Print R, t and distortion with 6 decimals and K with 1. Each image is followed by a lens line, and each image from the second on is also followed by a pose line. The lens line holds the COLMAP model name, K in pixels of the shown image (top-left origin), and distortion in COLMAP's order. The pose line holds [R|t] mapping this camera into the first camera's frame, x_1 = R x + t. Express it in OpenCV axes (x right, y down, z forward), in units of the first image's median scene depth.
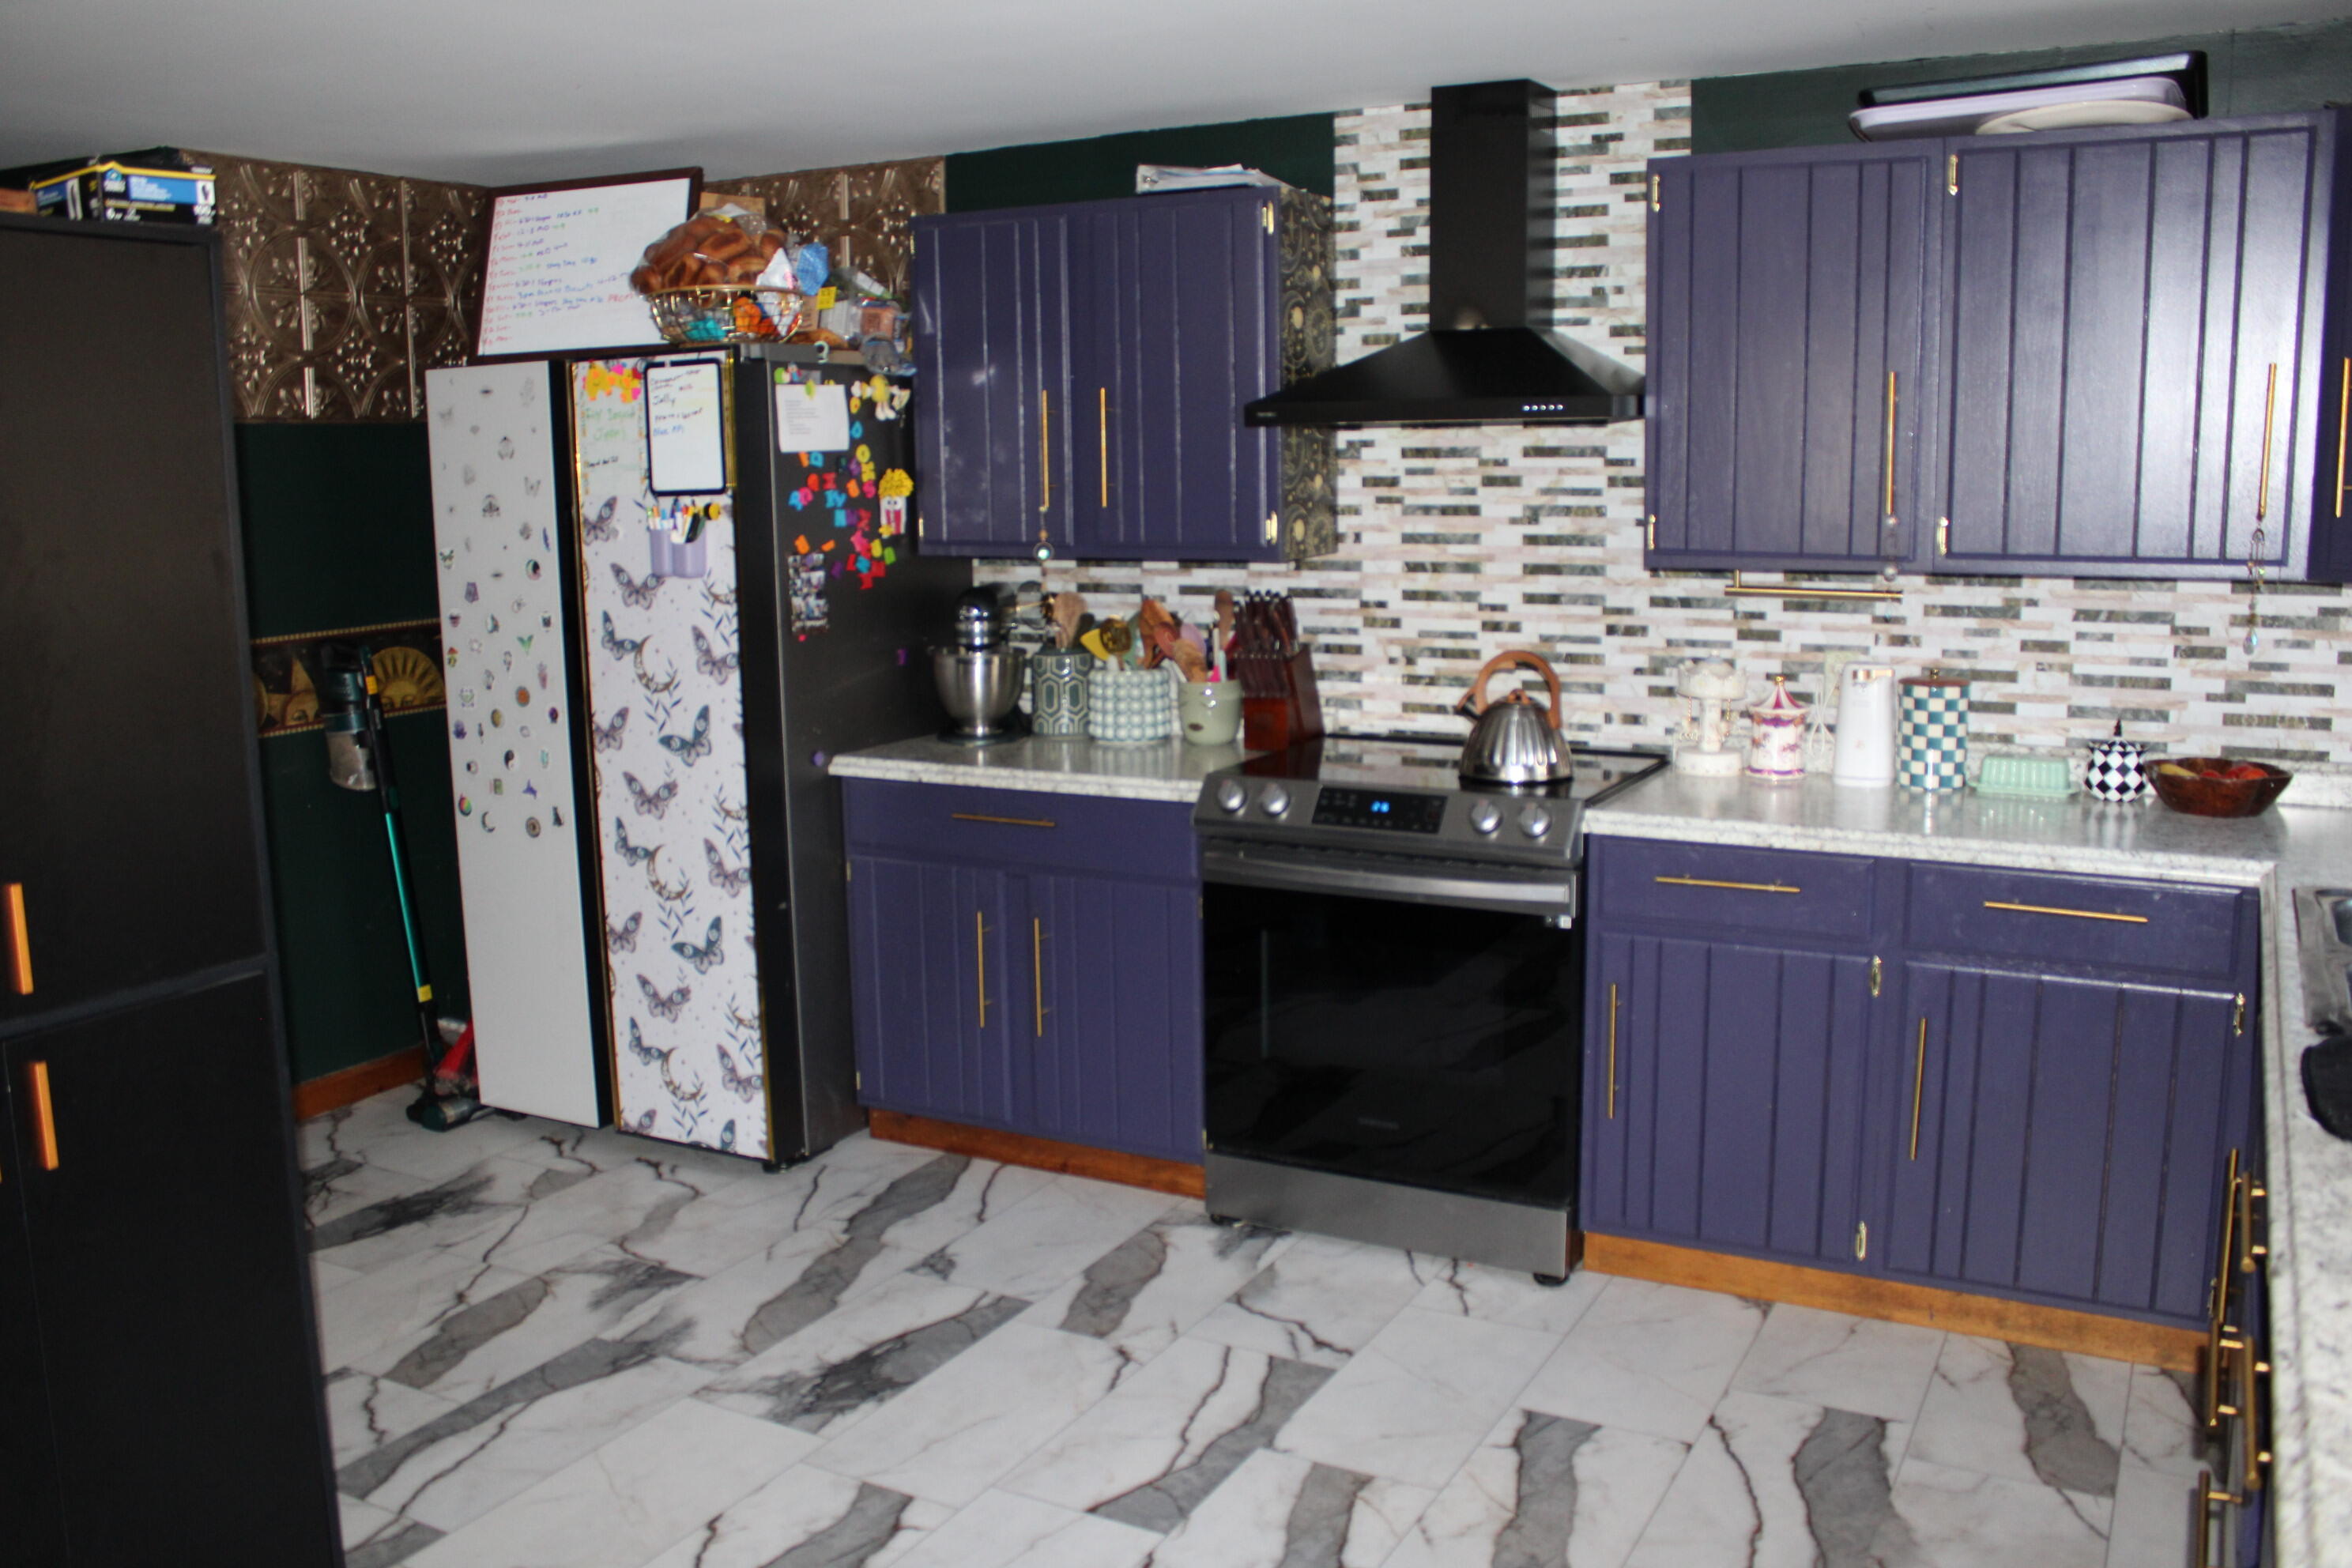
lens RADIAL K [[1986.1, 0, 1183.4], [0, 1986.1, 775.8], [0, 0, 1]] dist [-0.169055, 0.155378]
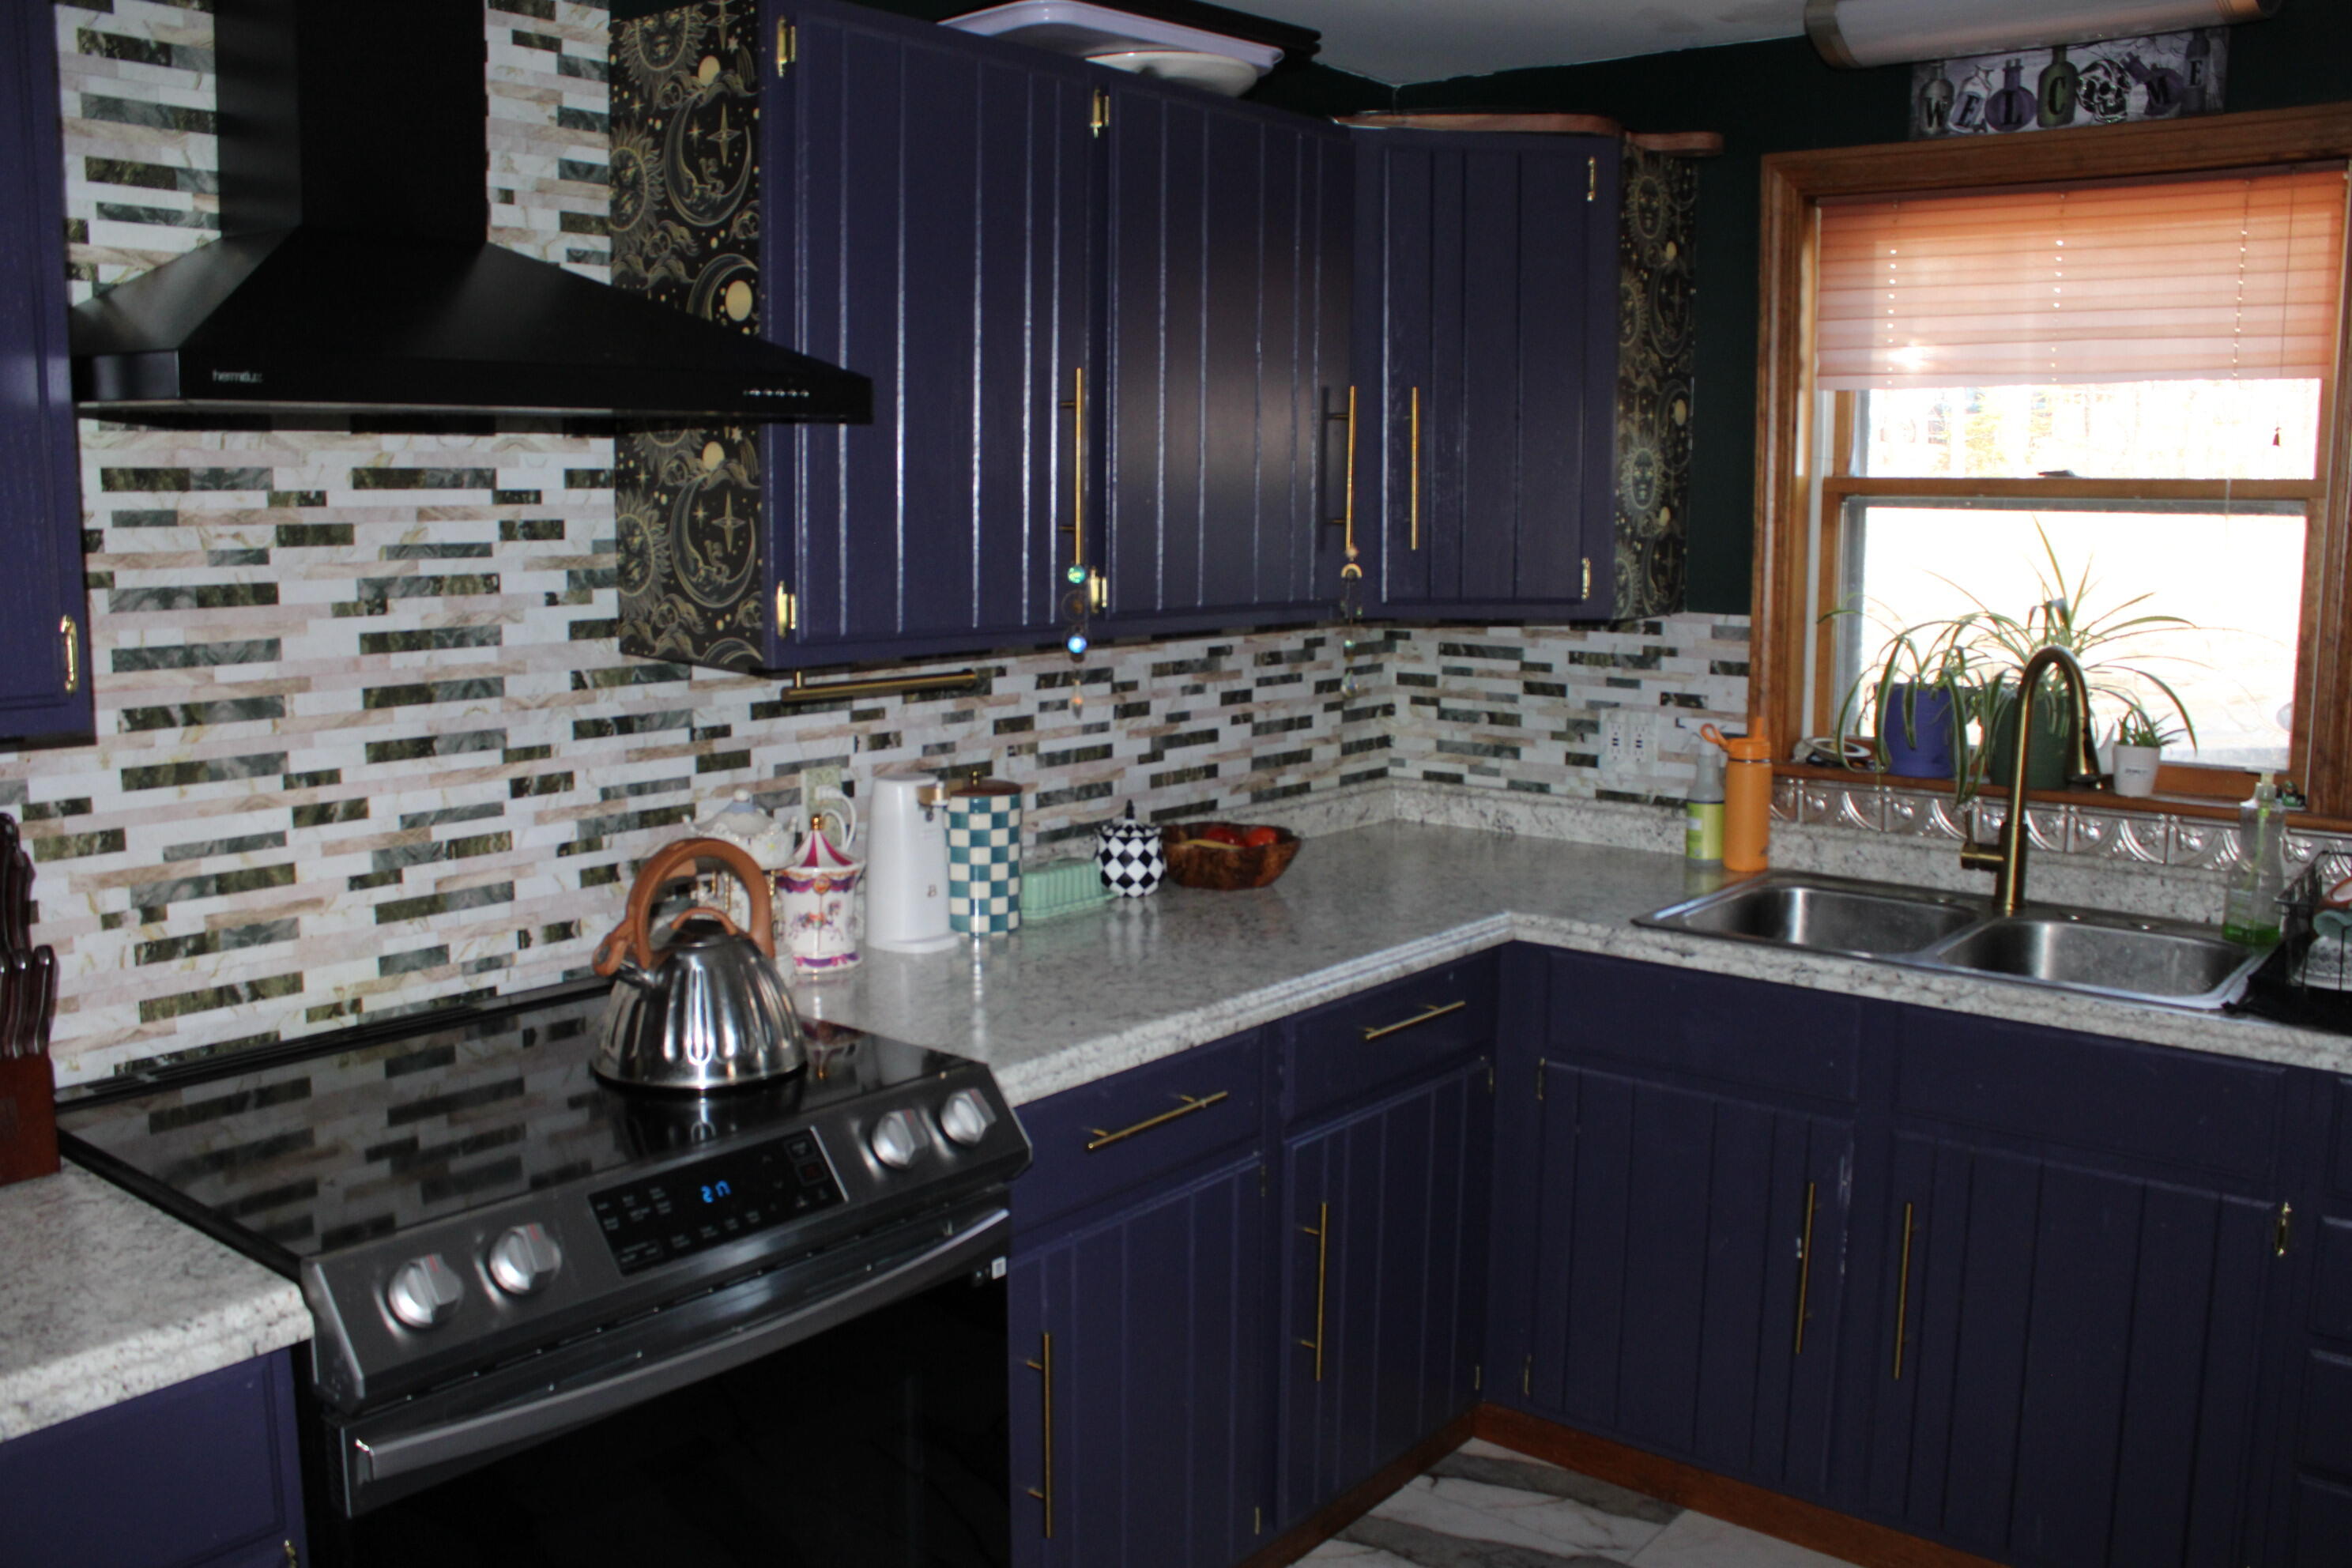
lens RADIAL K [[1986.1, 0, 1183.4], [0, 1986.1, 775.8], [0, 0, 1]] dist [-0.169055, 0.155378]
pose [[0.183344, -0.123502, 0.975260, -0.303263], [0.151687, 0.983750, 0.096061, -0.102501], [-0.971275, 0.130322, 0.199099, 0.694543]]
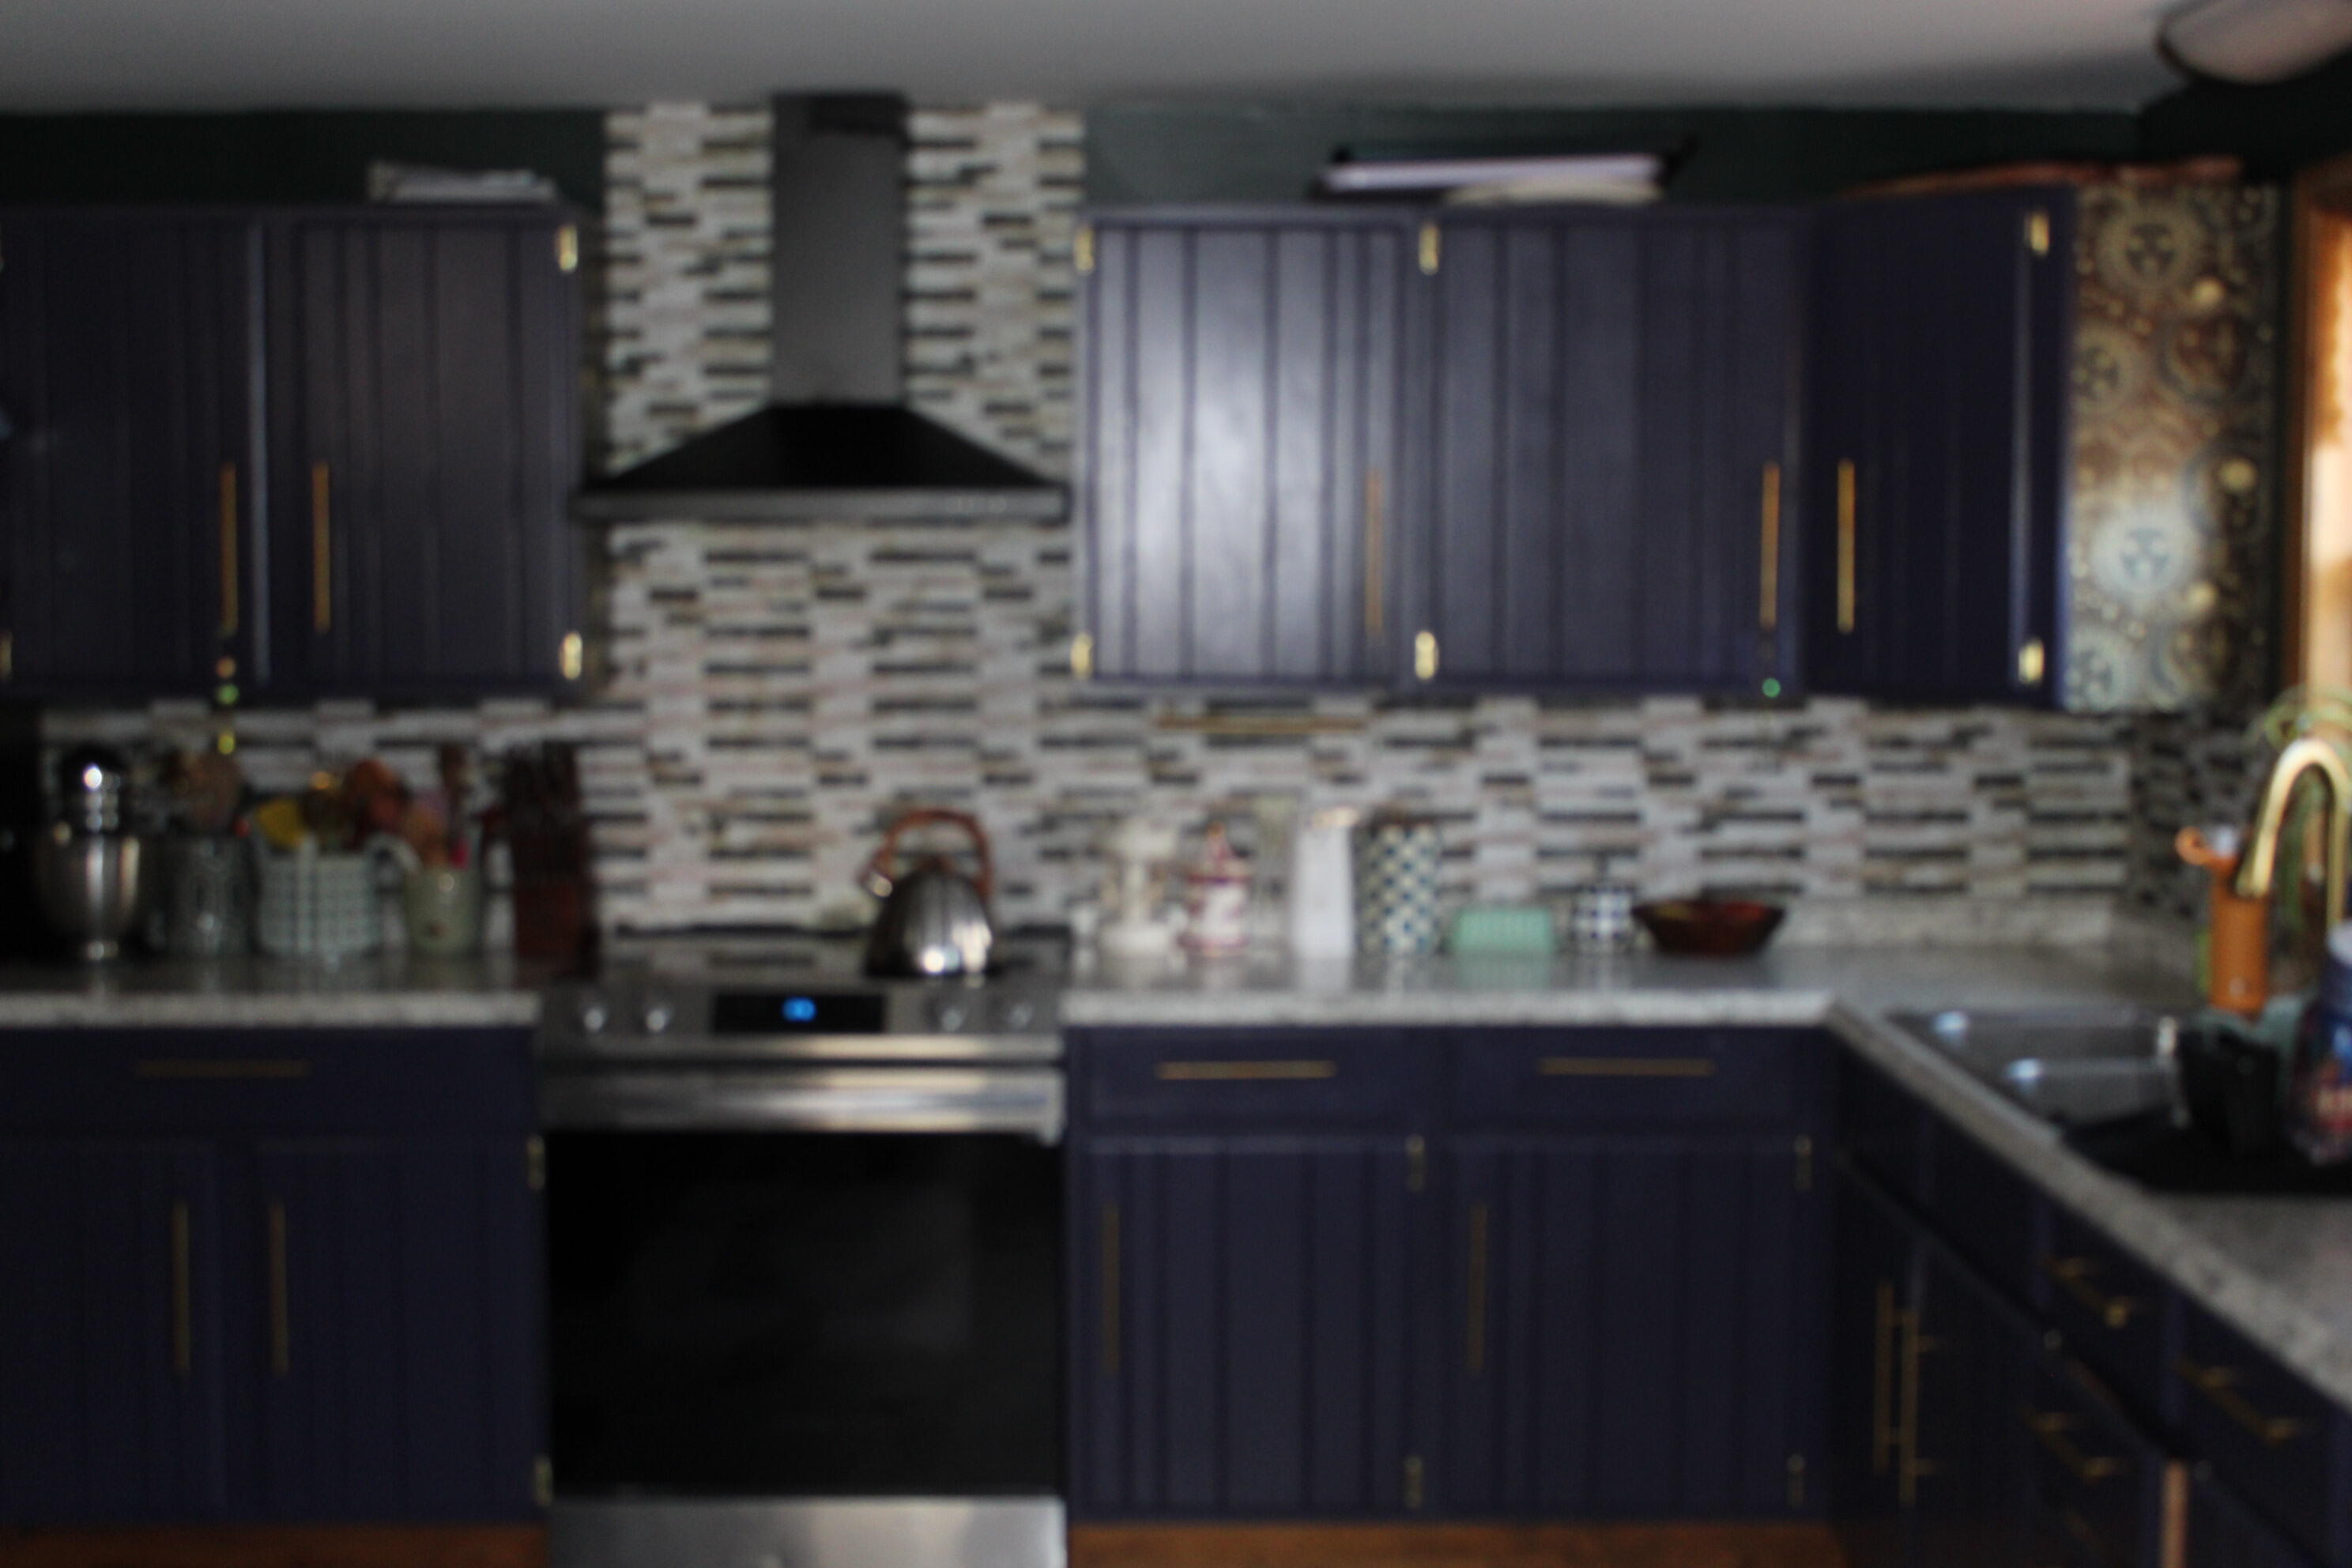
lens RADIAL K [[3072.5, 0, 1176.0], [0, 3072.5, 784.0], [0, 0, 1]] dist [-0.061271, -0.011372]
pose [[0.875337, -0.023838, 0.482925, -0.317097], [0.064661, 0.995584, -0.068061, 0.017391], [-0.479170, 0.090803, 0.873013, -0.123721]]
